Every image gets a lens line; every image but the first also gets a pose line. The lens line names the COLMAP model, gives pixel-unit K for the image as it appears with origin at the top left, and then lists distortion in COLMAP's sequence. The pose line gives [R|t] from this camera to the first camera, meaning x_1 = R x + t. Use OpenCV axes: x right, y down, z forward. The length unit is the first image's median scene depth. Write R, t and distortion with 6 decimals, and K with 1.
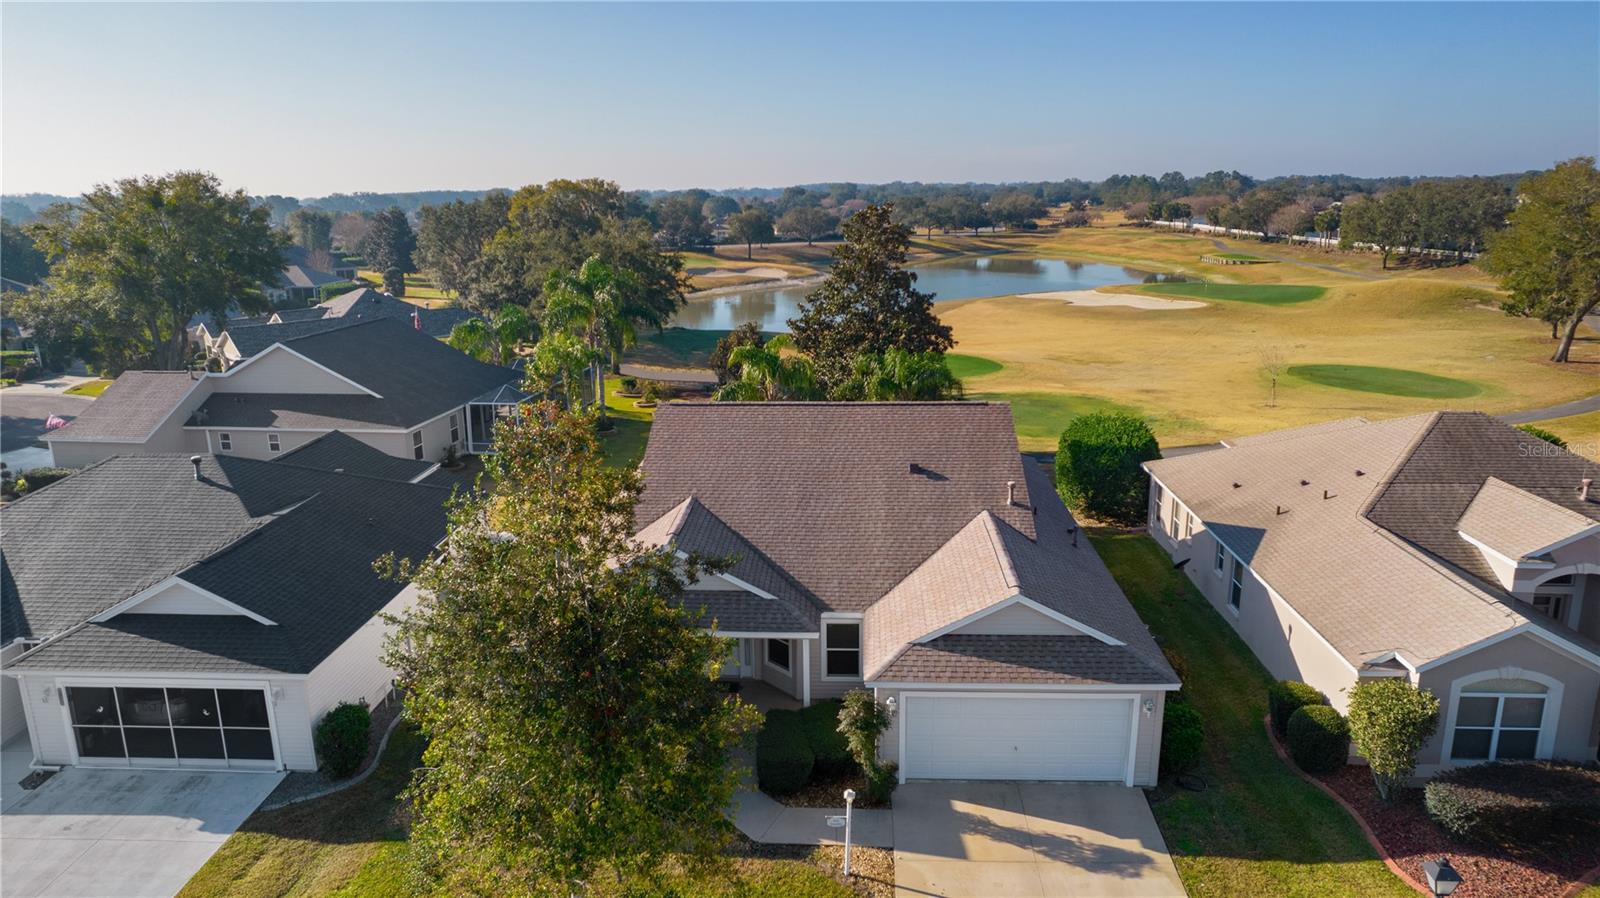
lens RADIAL K [[1034.5, 0, 799.7], [0, 1034.5, 419.6], [0, 0, 1]] dist [-0.078732, 0.069437]
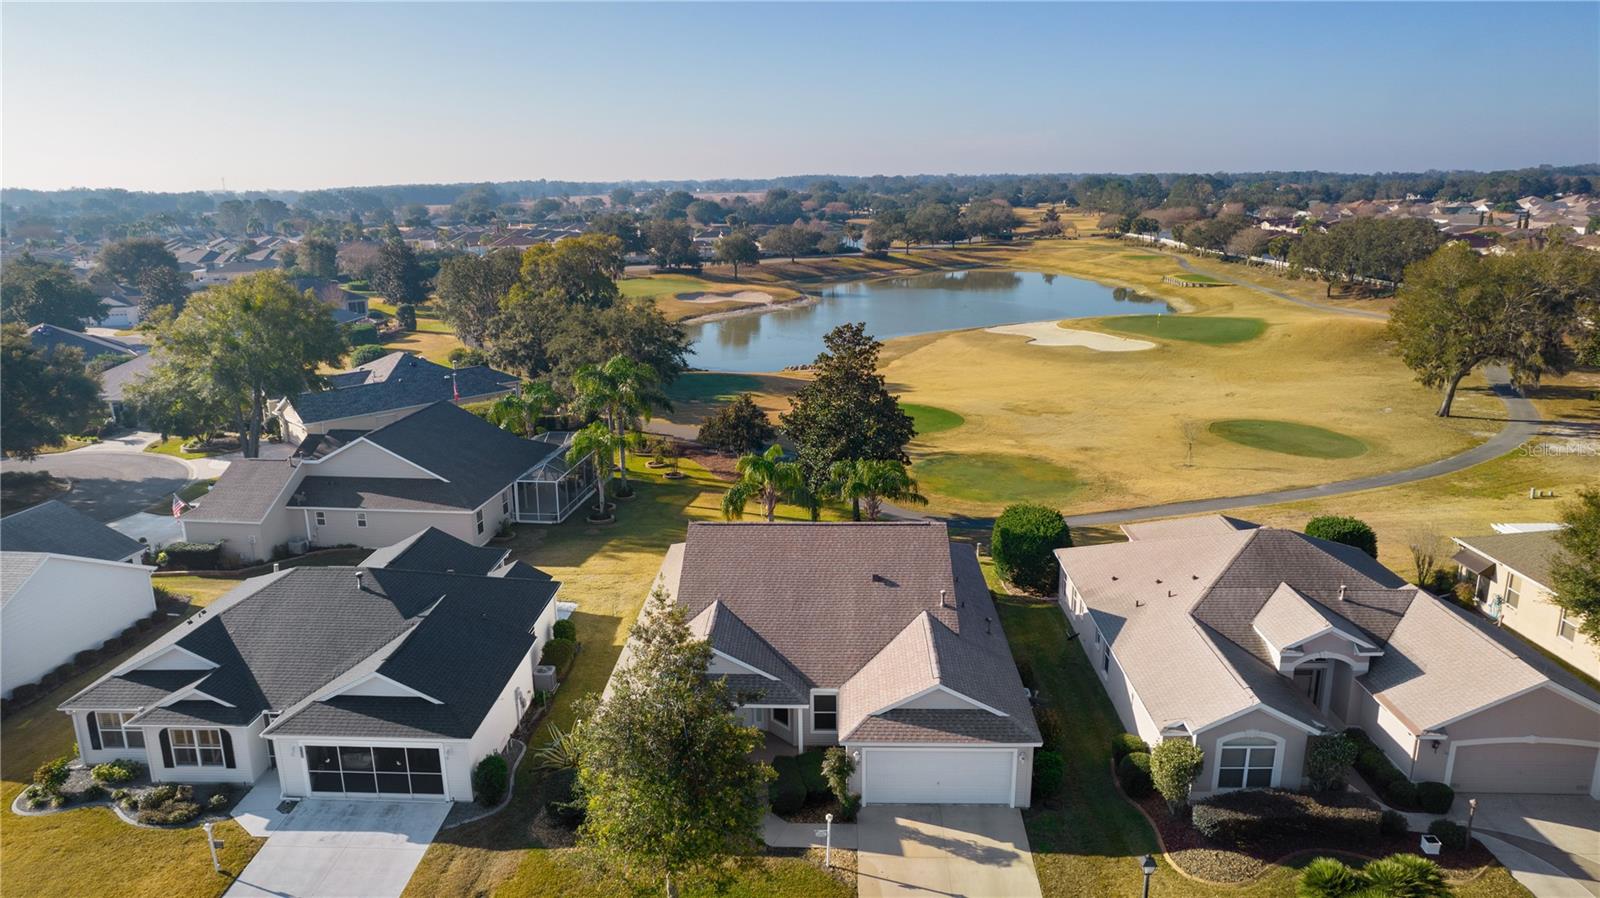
lens RADIAL K [[1034.5, 0, 800.7], [0, 1034.5, 420.0], [0, 0, 1]] dist [-0.078732, 0.069437]
pose [[0.999823, -0.002033, 0.018713, -0.017593], [0.001834, 0.999941, 0.010661, -0.192582], [-0.018734, -0.010625, 0.999768, -0.420899]]
